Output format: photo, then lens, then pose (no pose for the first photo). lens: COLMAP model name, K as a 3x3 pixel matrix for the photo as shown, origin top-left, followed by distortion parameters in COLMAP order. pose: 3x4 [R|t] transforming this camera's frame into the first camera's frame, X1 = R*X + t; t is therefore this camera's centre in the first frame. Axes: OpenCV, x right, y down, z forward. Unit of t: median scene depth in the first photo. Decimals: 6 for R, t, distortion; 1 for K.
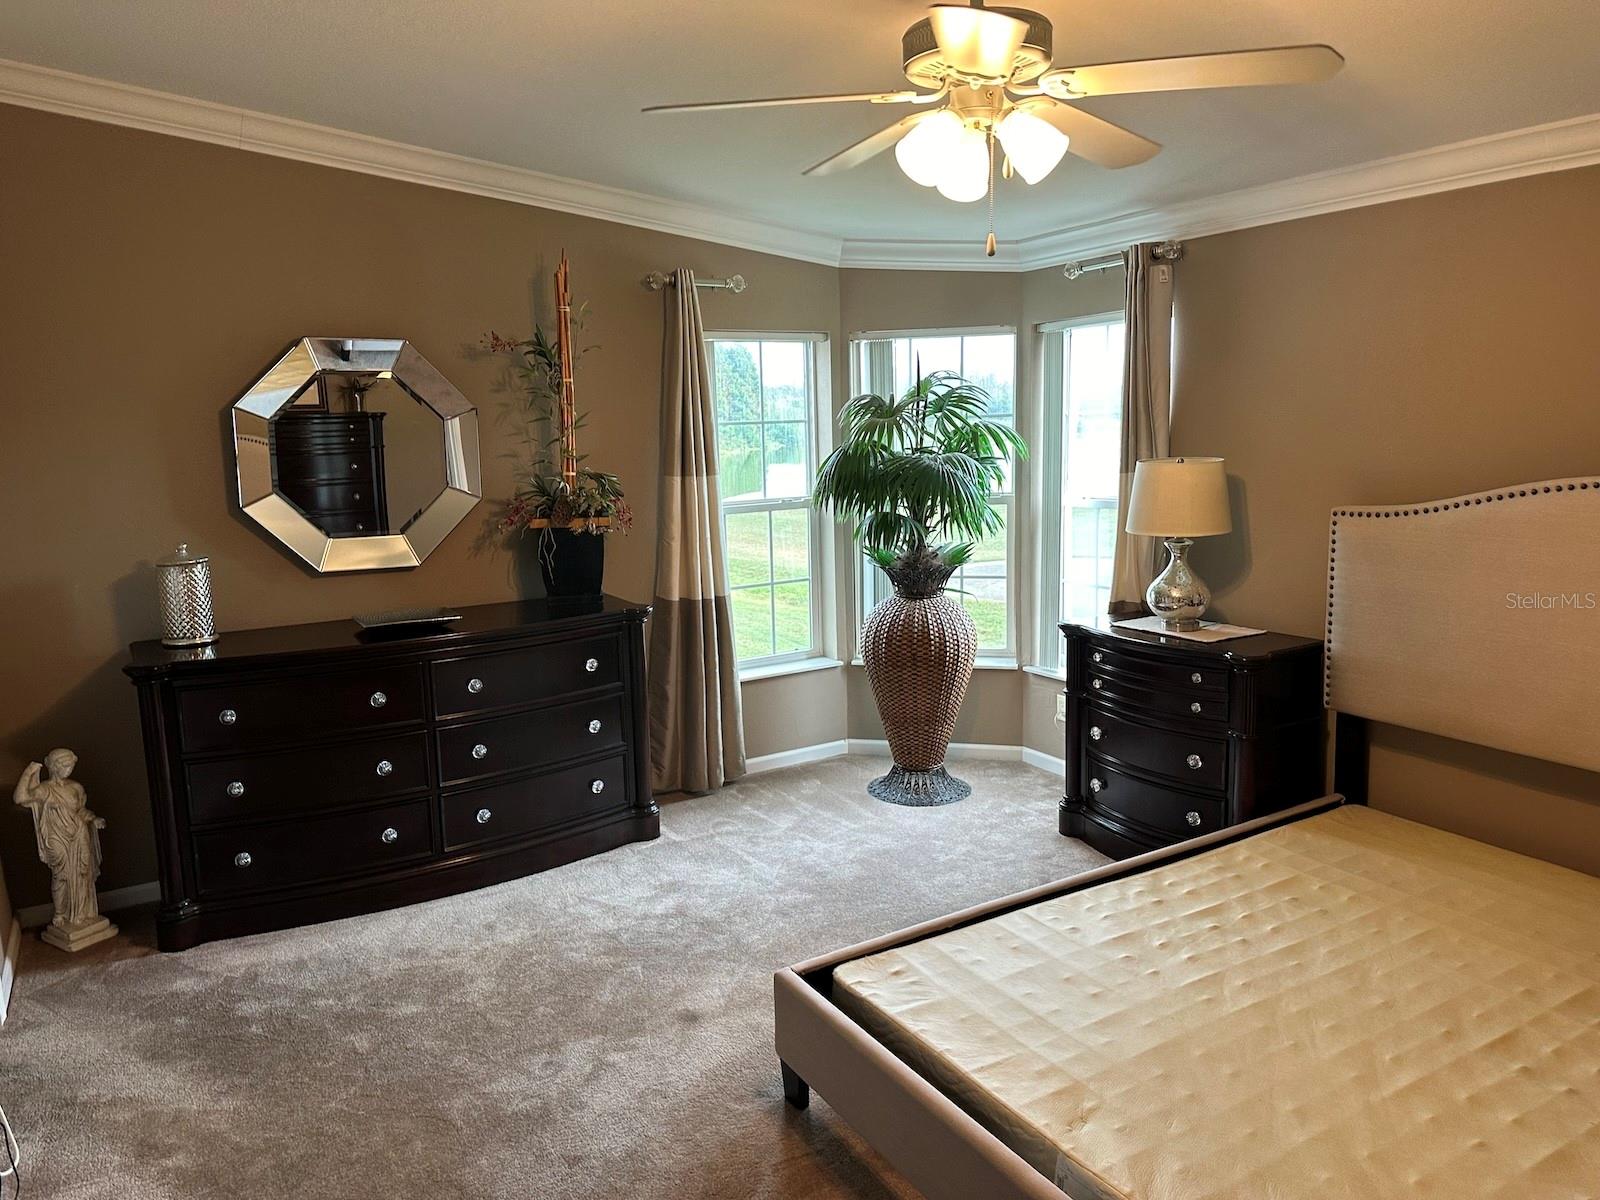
lens RADIAL K [[1154.5, 0, 800.0], [0, 1154.5, 589.0], [0, 0, 1]] dist [0.037172, -0.002665]
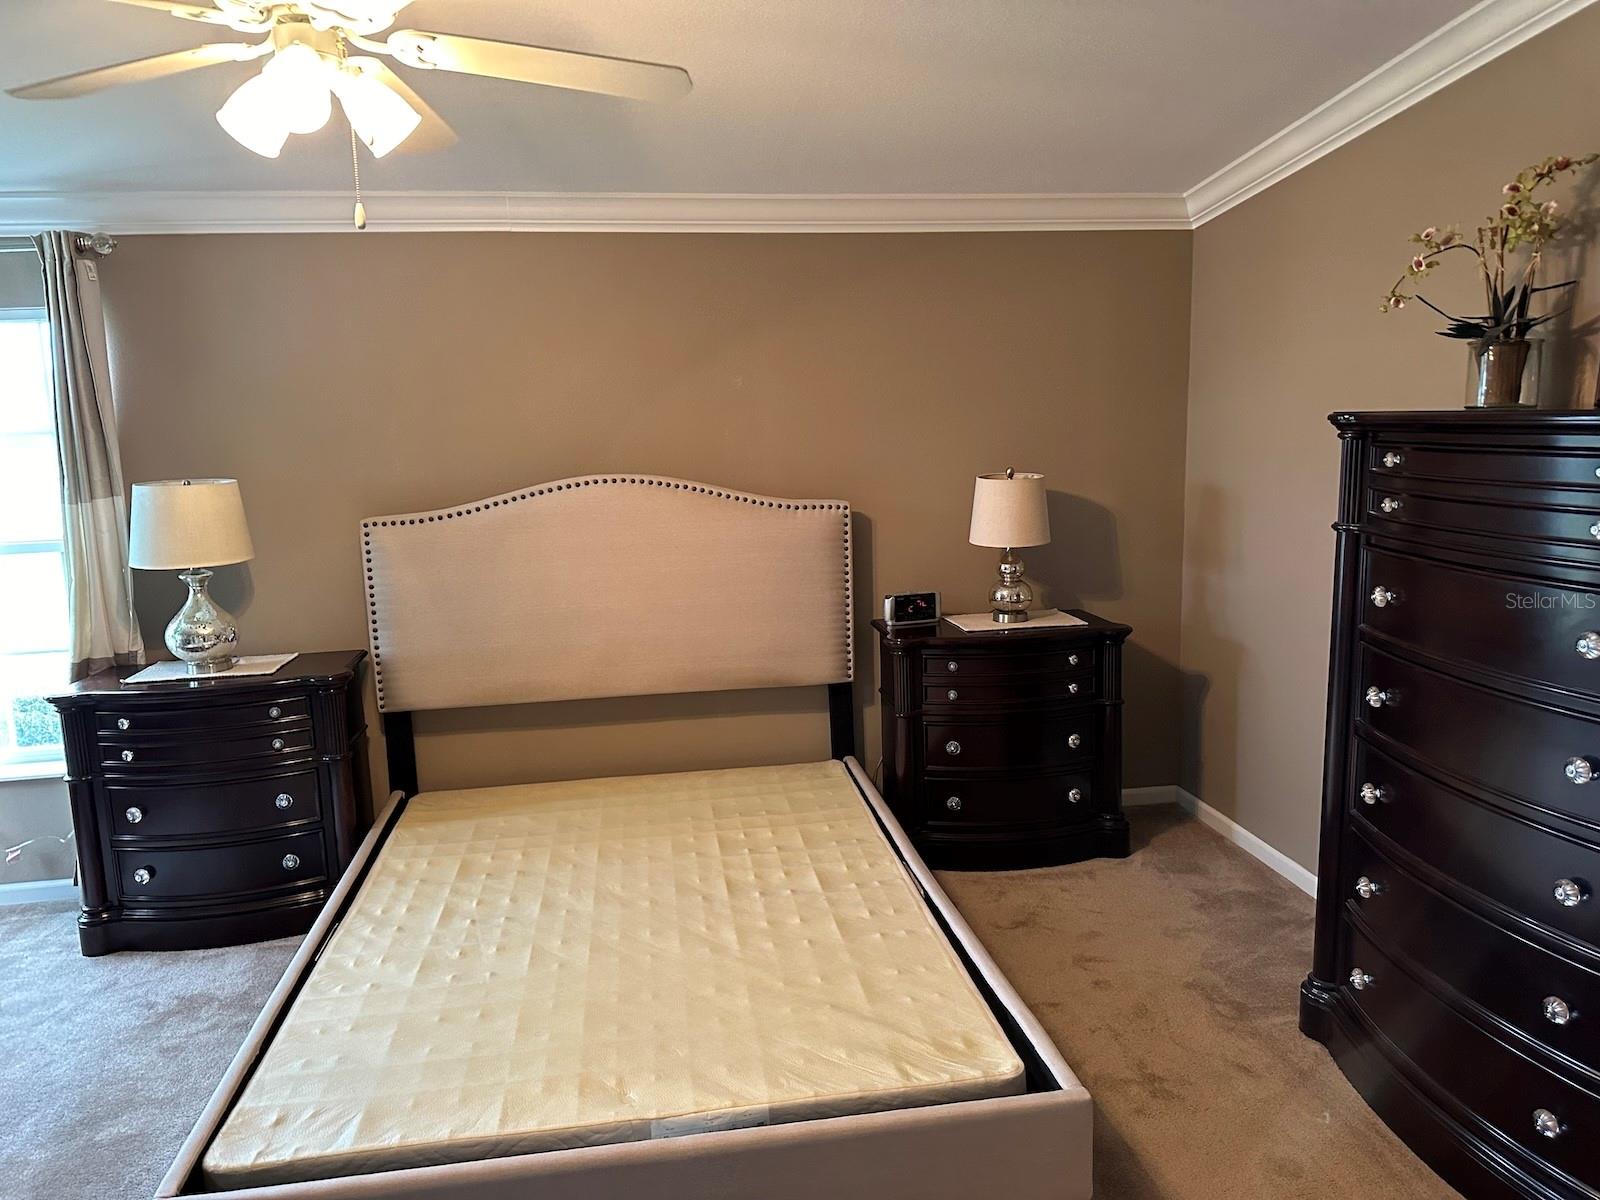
lens RADIAL K [[1134.3, 0, 800.0], [0, 1134.3, 600.0], [0, 0, 1]] dist [0.009484, -0.016333]
pose [[0.360848, -0.124734, 0.924246, -0.347116], [0.160013, 0.984601, 0.070406, -0.008313], [-0.918795, 0.122486, 0.375251, 0.269455]]
